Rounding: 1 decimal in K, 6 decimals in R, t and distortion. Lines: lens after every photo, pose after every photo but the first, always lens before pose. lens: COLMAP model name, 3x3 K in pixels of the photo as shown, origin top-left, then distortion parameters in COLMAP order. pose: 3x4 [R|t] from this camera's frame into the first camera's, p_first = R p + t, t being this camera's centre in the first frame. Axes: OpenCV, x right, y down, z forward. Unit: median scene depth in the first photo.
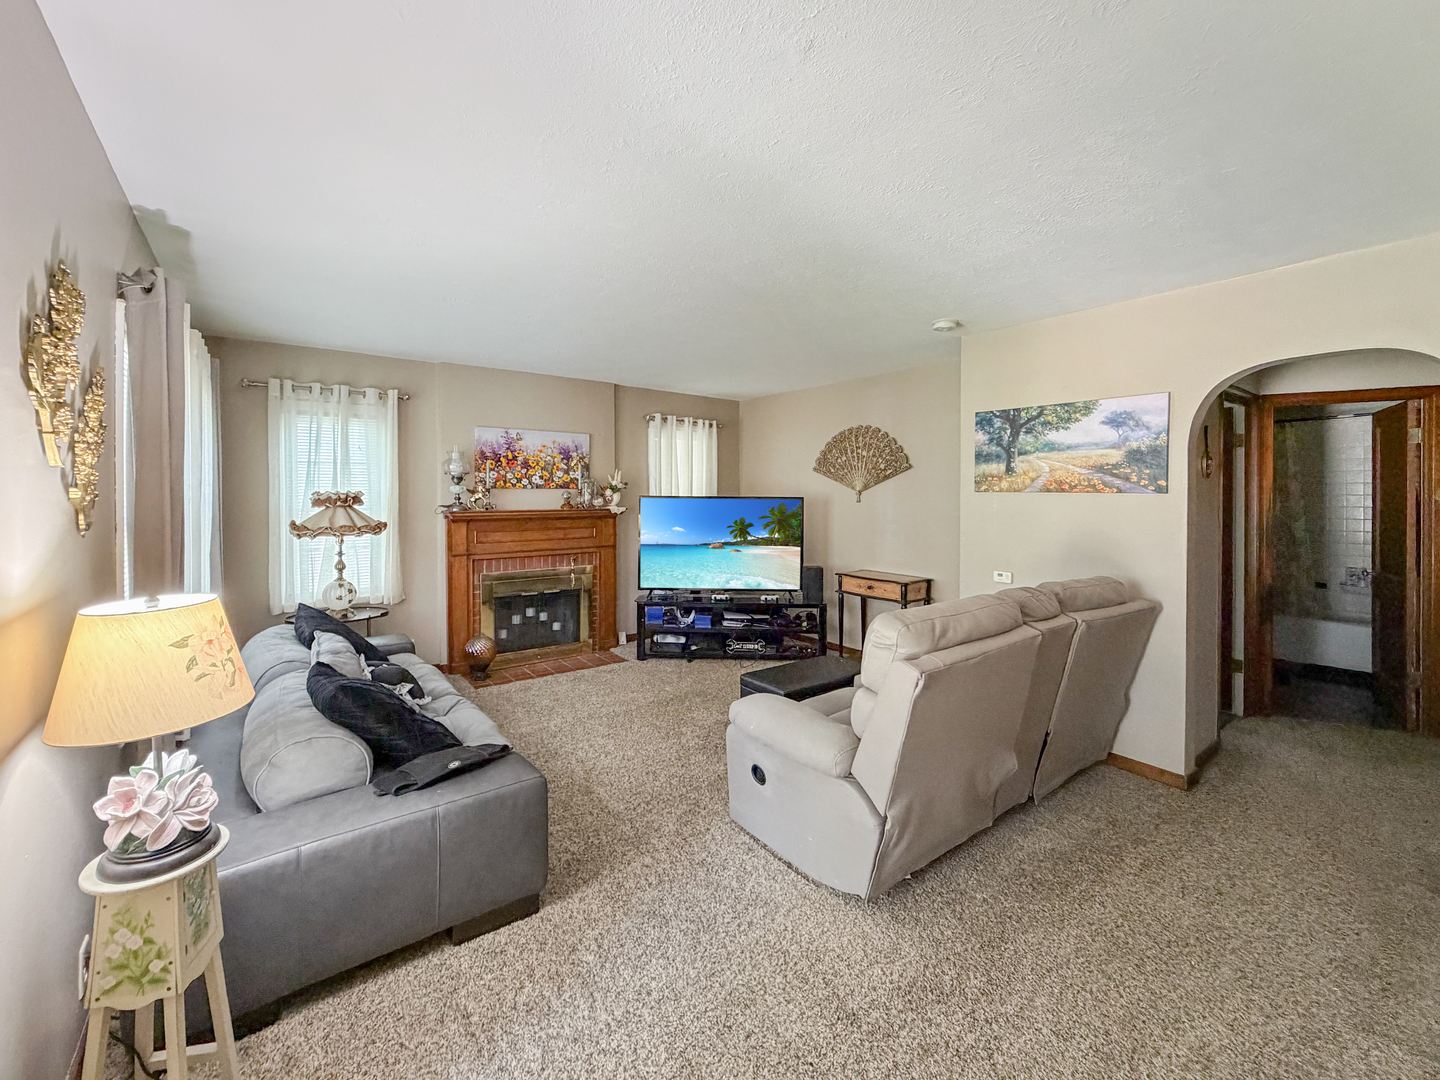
lens RADIAL K [[615.1, 0, 717.8], [0, 615.1, 459.8], [0, 0, 1]] dist [-0.009145, 0.000139]
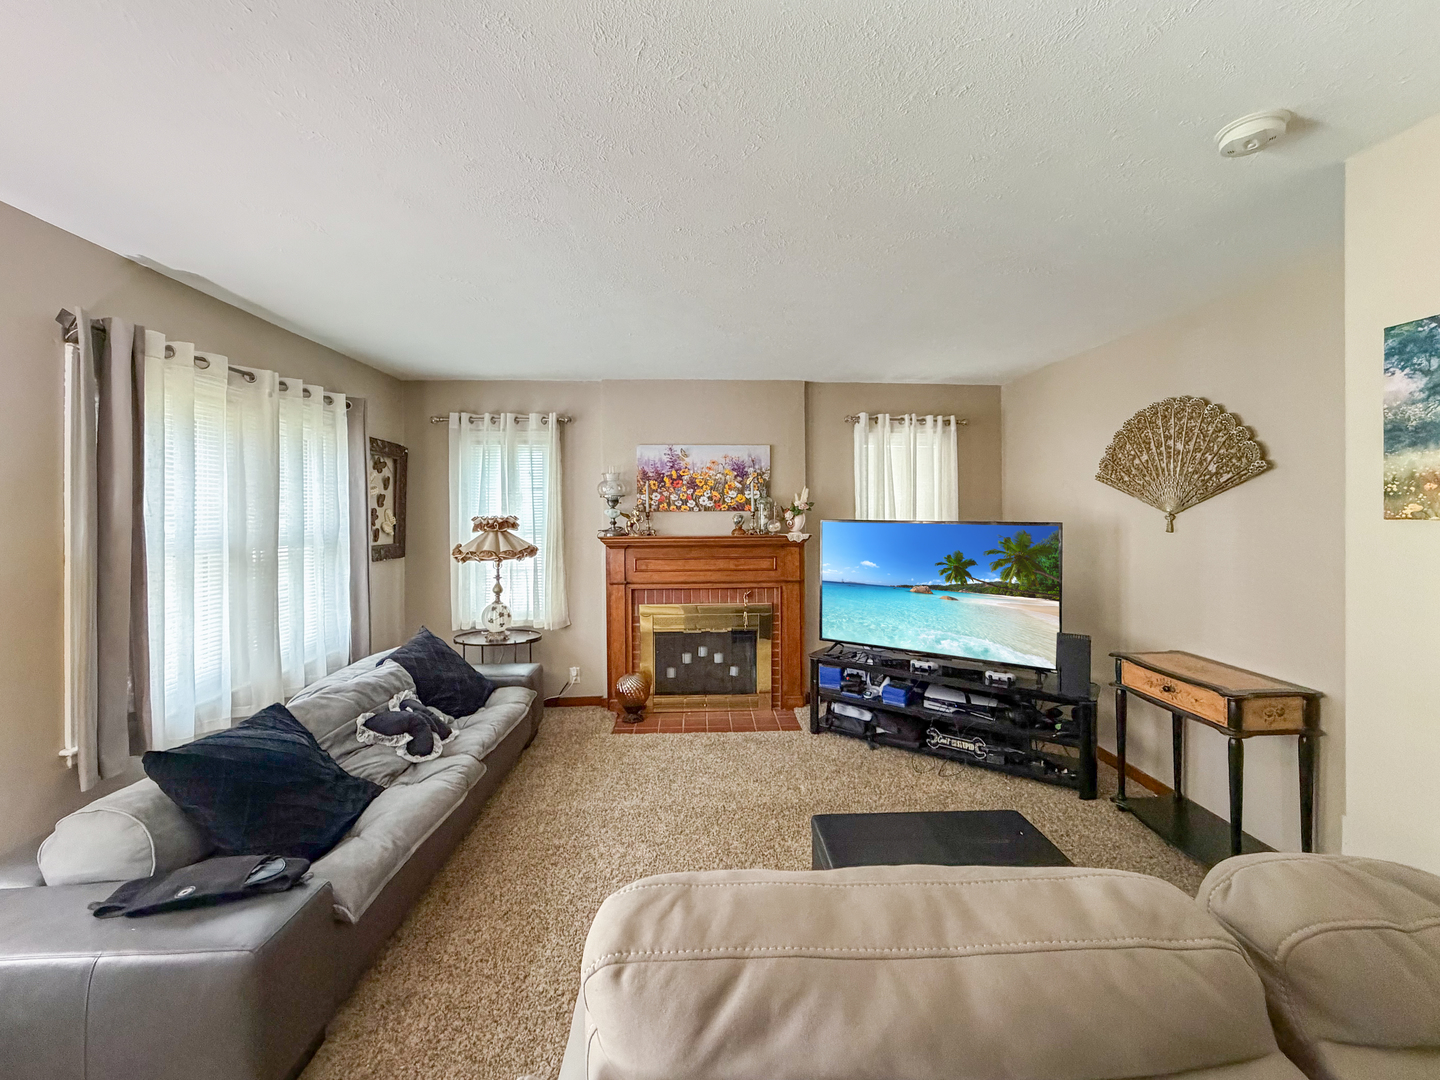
lens RADIAL K [[606.8, 0, 712.8], [0, 606.8, 487.4], [0, 0, 1]] dist [0.001449, 0.000483]
pose [[0.821248, -0.027585, -0.569904, 0.208063], [0.037139, 0.999297, 0.005150, 0.009051], [0.569361, -0.025395, 0.821695, 0.297896]]
